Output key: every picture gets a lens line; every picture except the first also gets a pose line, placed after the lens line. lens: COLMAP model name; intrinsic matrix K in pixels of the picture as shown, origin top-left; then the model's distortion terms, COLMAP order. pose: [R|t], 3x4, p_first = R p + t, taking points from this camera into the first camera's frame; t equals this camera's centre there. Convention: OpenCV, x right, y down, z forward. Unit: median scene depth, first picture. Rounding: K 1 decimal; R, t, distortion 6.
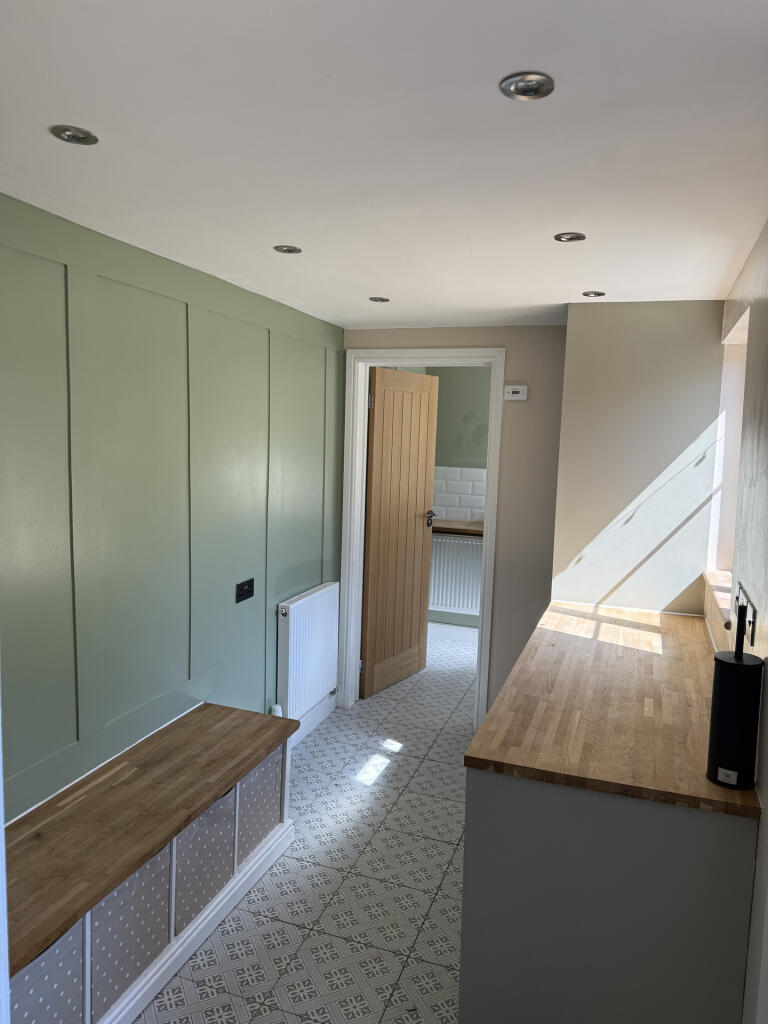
lens RADIAL K [[724.0, 0, 382.9], [0, 724.0, 510.3], [0, 0, 1]] dist [0.000466, -0.000150]
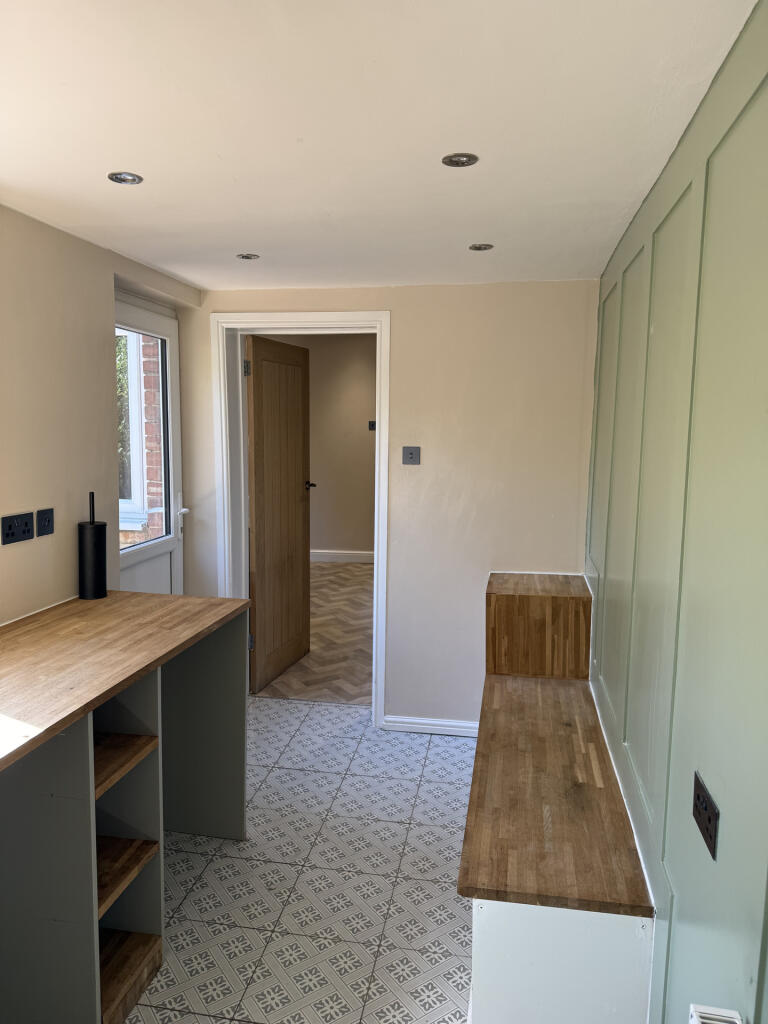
lens RADIAL K [[724.0, 0, 383.9], [0, 724.0, 510.3], [0, 0, 1]] dist [0.000466, -0.000150]
pose [[-0.986339, -0.028121, -0.162313, 0.064064], [-0.063757, 0.973698, 0.218738, -0.168797], [0.151892, 0.226098, -0.962189, 1.890147]]
